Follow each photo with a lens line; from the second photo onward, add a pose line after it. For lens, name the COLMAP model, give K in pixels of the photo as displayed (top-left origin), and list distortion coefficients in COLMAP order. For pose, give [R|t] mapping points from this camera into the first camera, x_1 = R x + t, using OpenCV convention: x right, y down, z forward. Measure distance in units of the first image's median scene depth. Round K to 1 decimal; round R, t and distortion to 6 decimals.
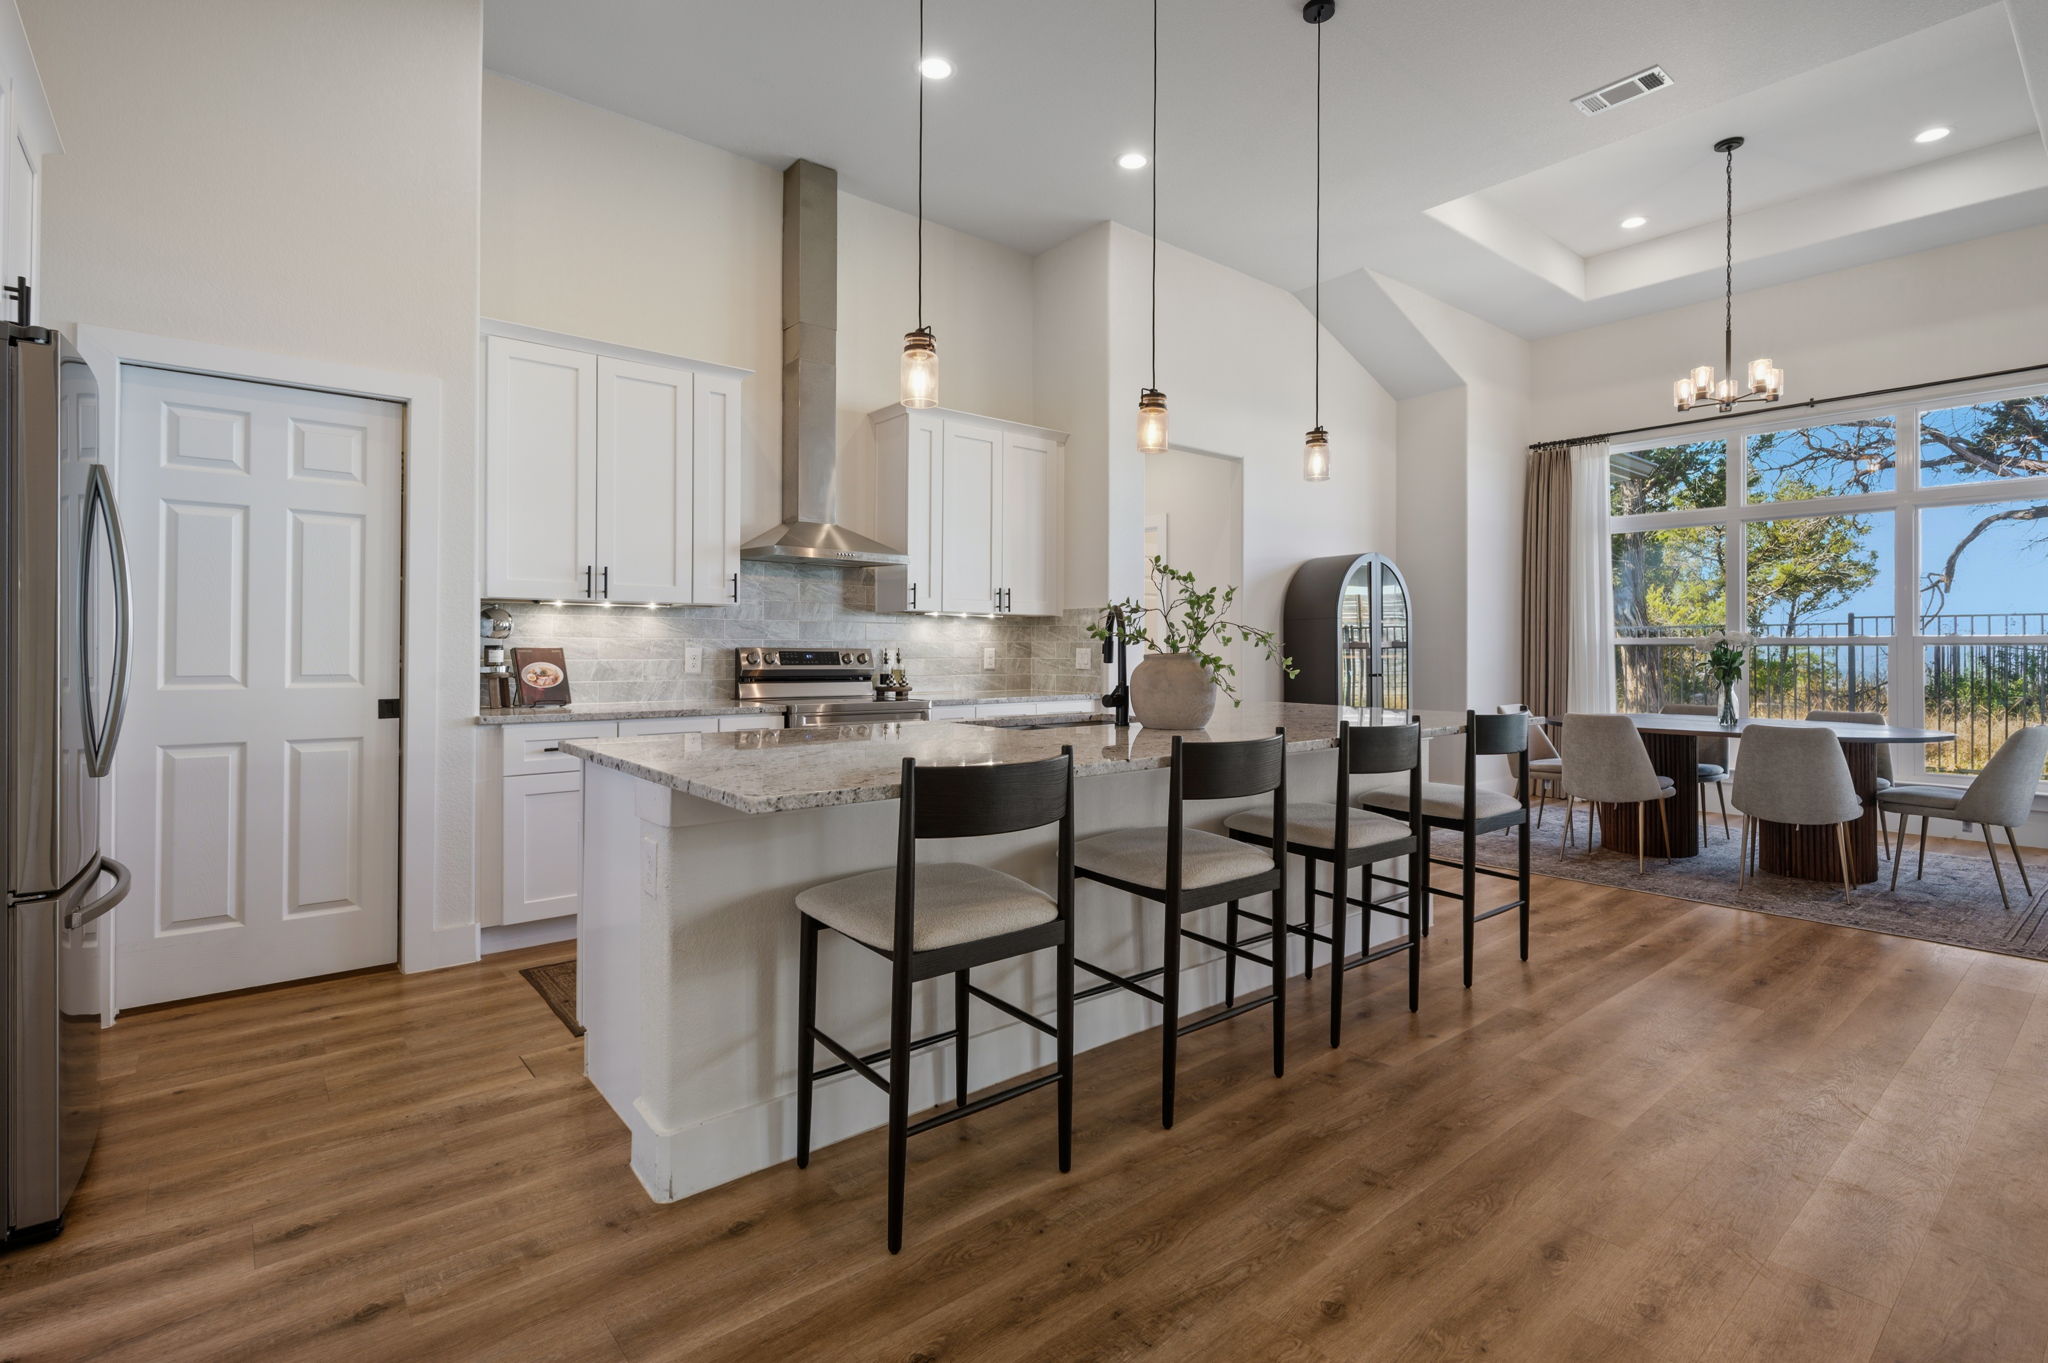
lens RADIAL K [[1002.1, 0, 984.5], [0, 1002.1, 640.2], [0, 0, 1]] dist [-0.006262, 0.001544]
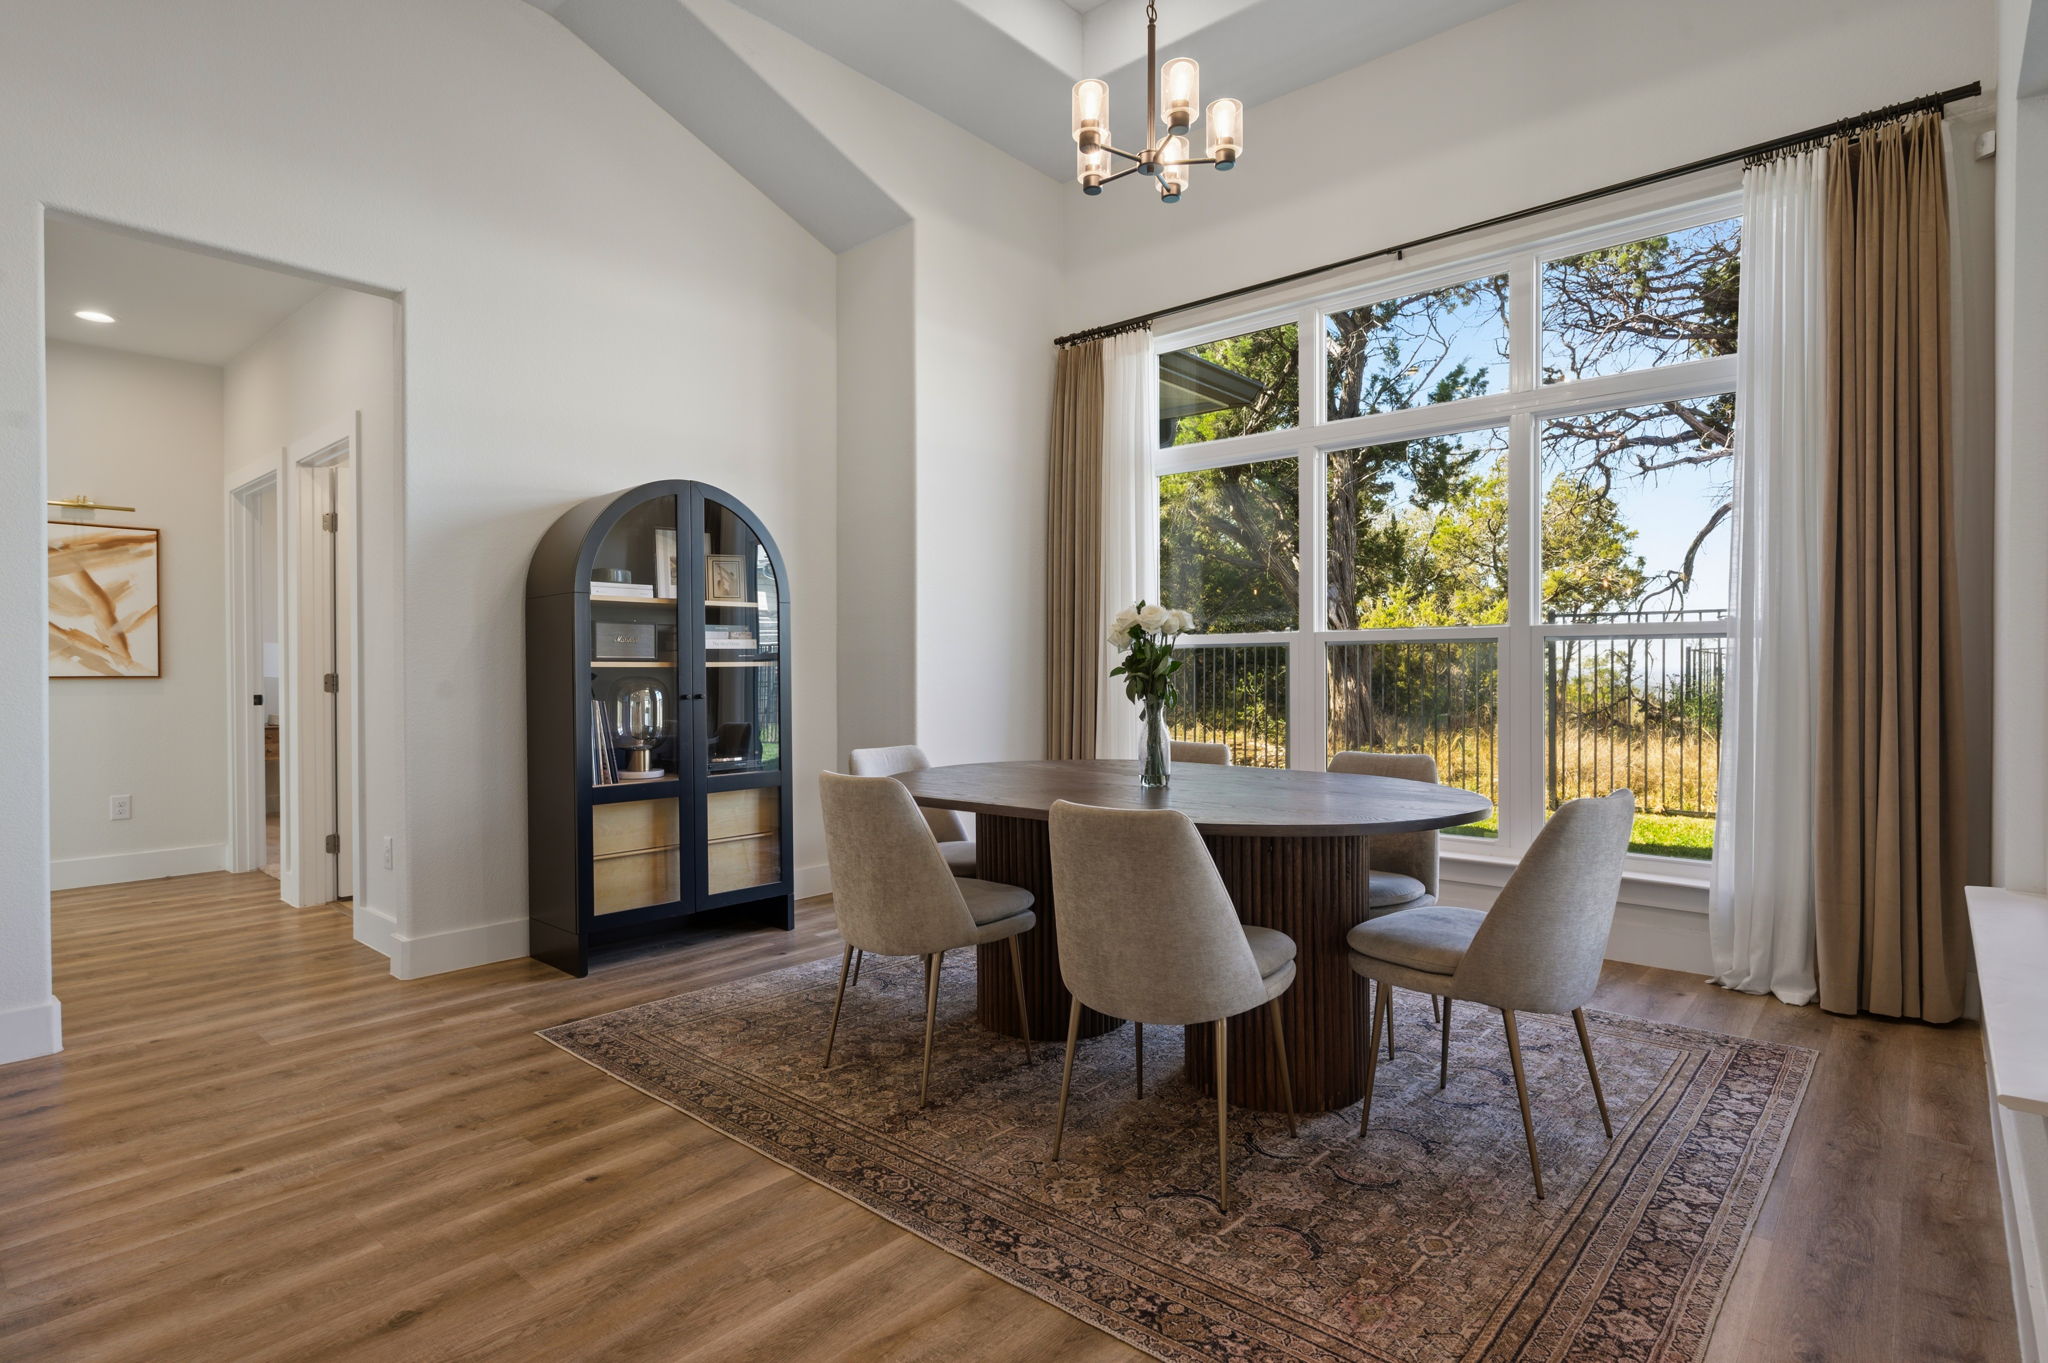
lens RADIAL K [[1002.1, 0, 1047.2], [0, 1002.1, 677.6], [0, 0, 1]] dist [-0.006262, 0.001544]
pose [[0.988025, -0.004719, 0.154222, 0.611836], [0.002082, 0.999849, 0.017257, 0.019521], [-0.154280, -0.016729, 0.987886, 0.492897]]
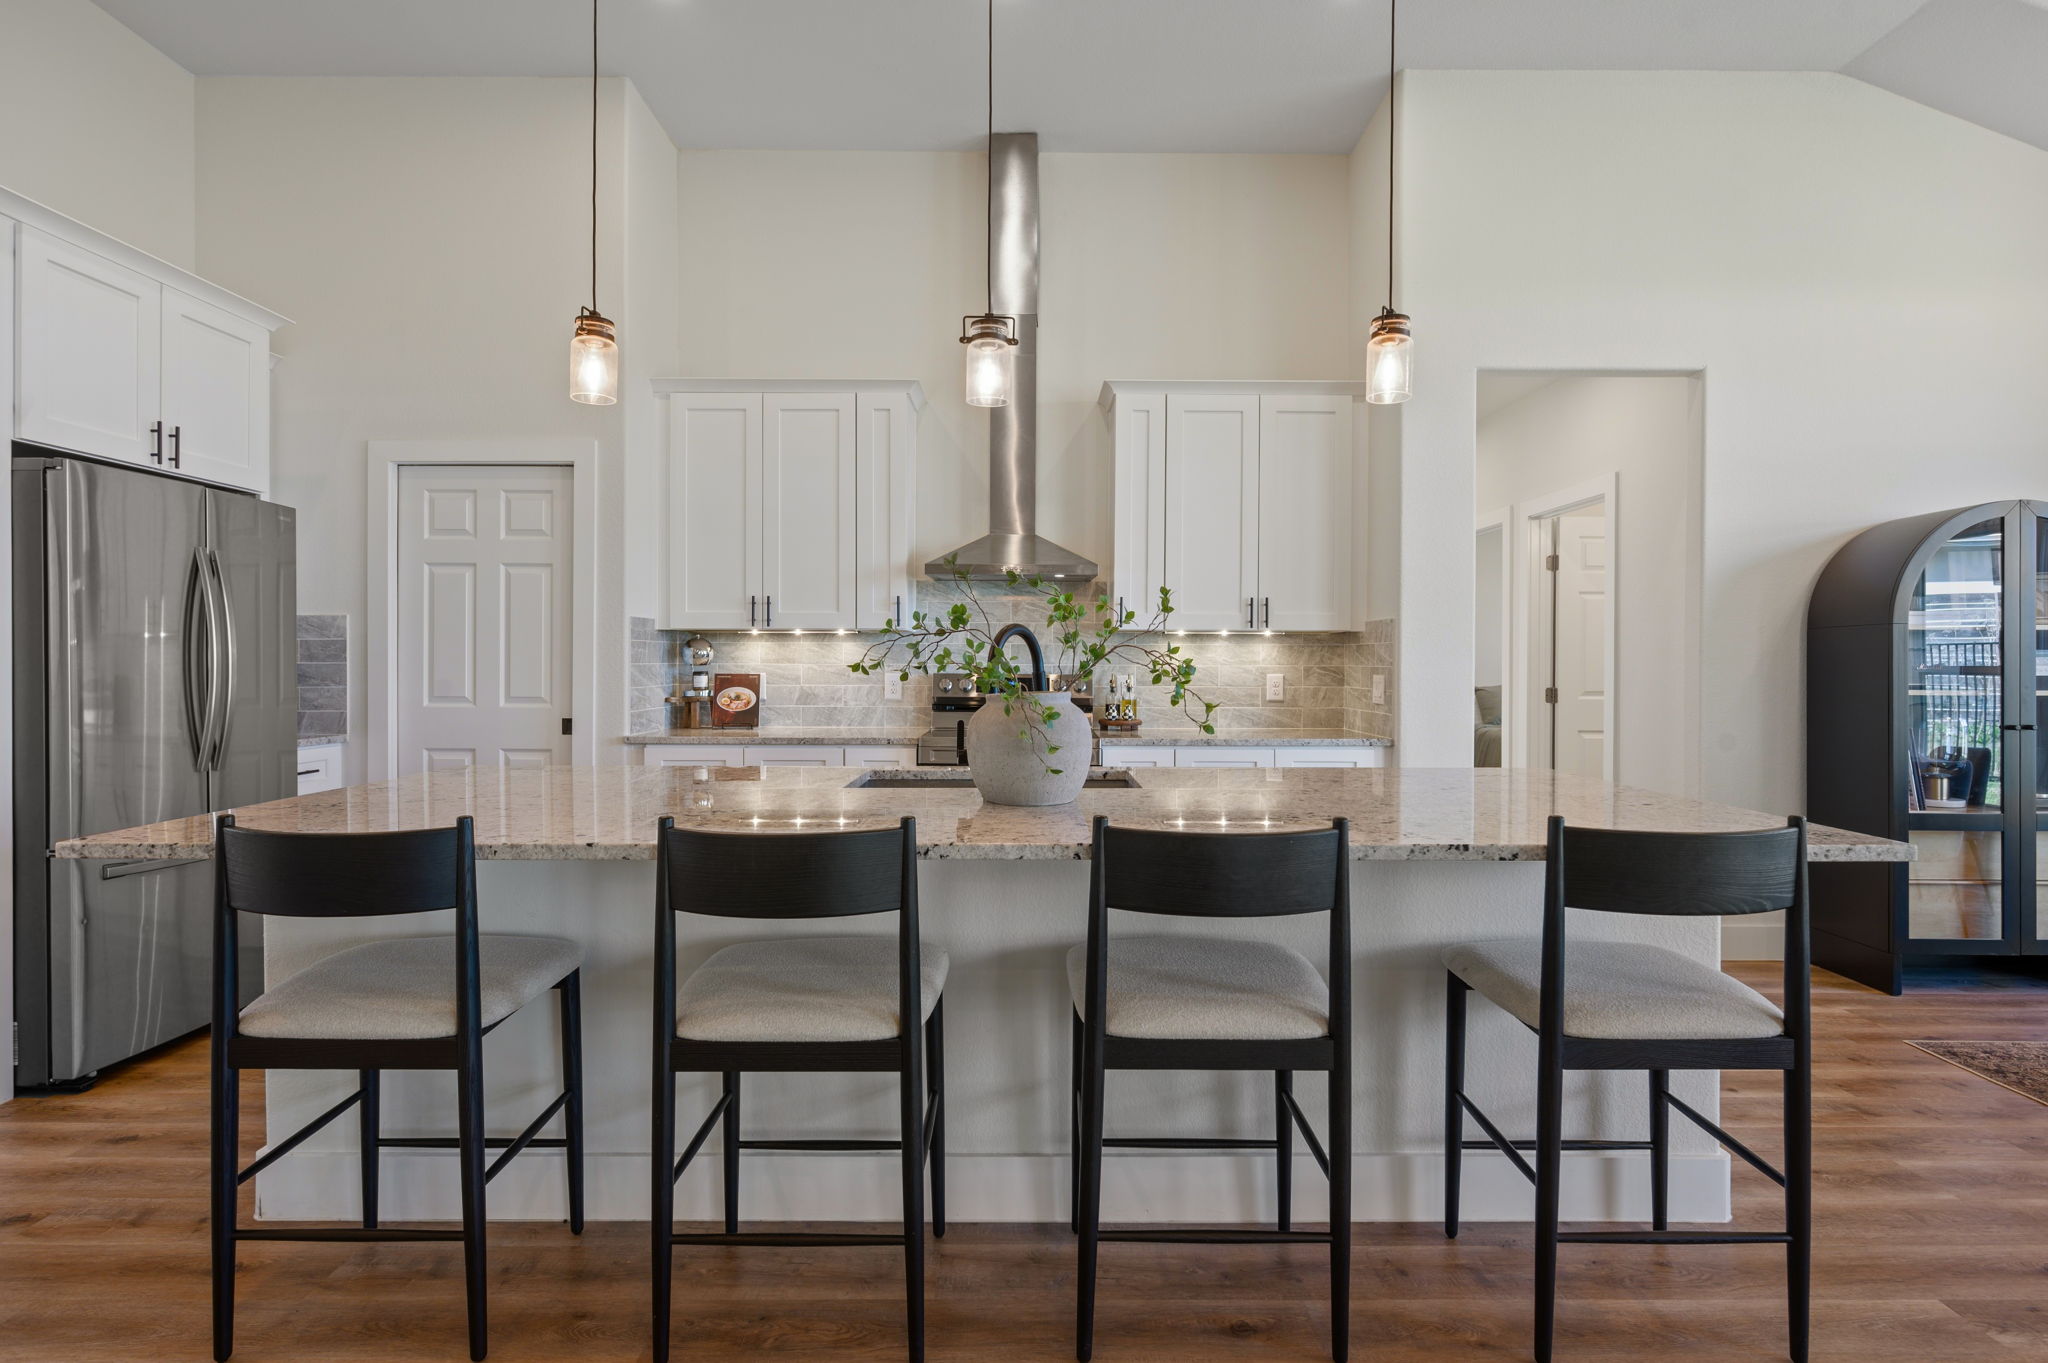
lens RADIAL K [[1002.1, 0, 1037.0], [0, 1002.1, 681.6], [0, 0, 1]] dist [-0.006262, 0.001544]
pose [[0.769679, 0.012647, -0.638305, 0.379541], [0.005313, 0.999642, 0.026214, -0.008234], [0.638408, -0.023568, 0.769337, 0.287384]]
